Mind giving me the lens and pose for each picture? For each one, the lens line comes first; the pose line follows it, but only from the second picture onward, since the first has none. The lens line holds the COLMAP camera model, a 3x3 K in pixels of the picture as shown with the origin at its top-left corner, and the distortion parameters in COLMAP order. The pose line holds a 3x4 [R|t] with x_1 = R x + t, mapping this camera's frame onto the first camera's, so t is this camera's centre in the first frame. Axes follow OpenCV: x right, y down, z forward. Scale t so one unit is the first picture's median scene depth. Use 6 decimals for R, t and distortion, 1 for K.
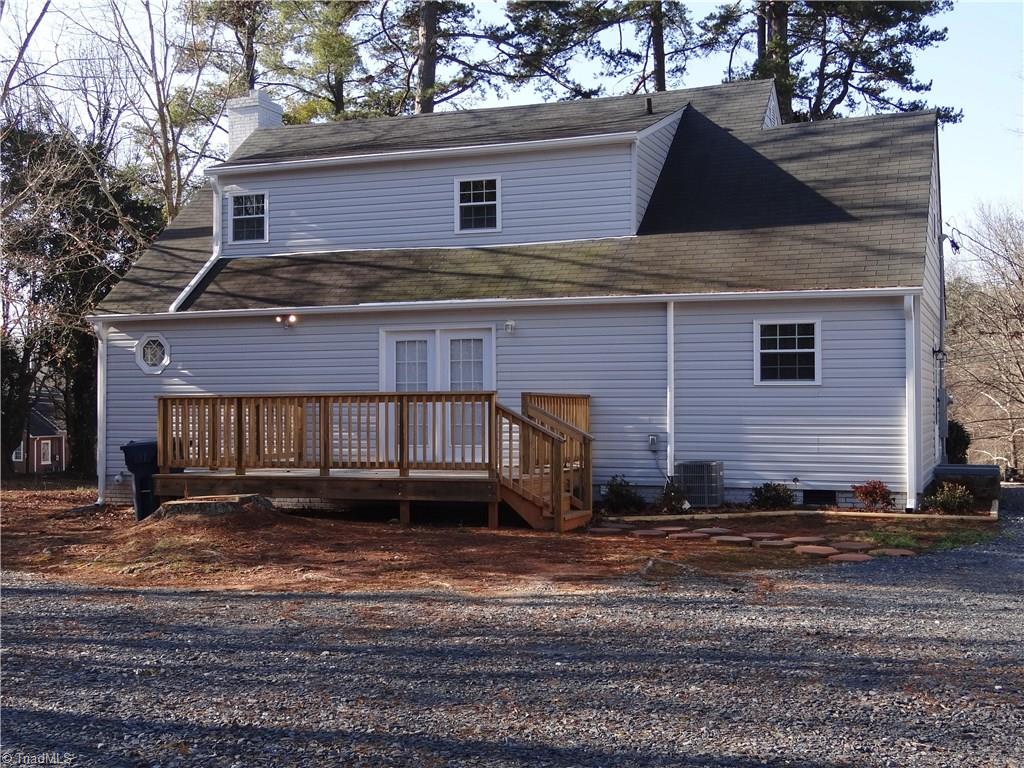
lens RADIAL K [[1203.2, 0, 512.0], [0, 1203.2, 384.0], [0, 0, 1]] dist [-0.007409, -0.002966]
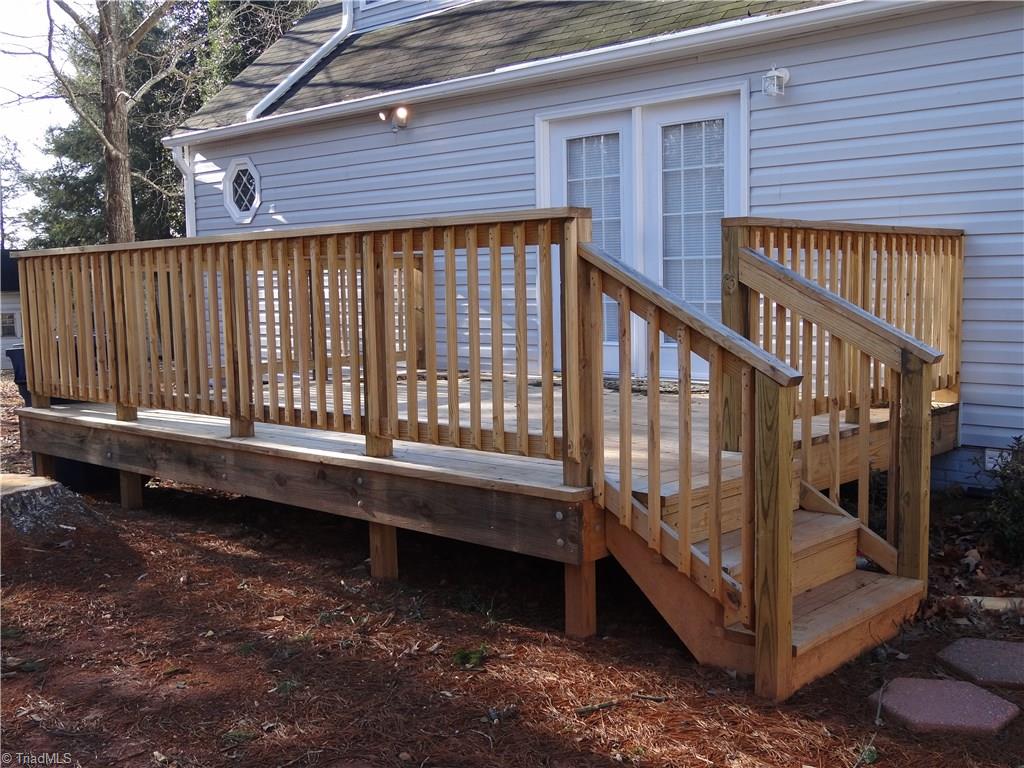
lens RADIAL K [[1089.3, 0, 512.0], [0, 1089.3, 384.0], [0, 0, 1]] dist [0.024487, 0.008668]
pose [[0.929135, 0.022828, -0.369034, 0.057162], [0.021983, 0.992916, 0.116769, 0.013377], [0.369086, -0.116607, 0.922051, 0.561909]]
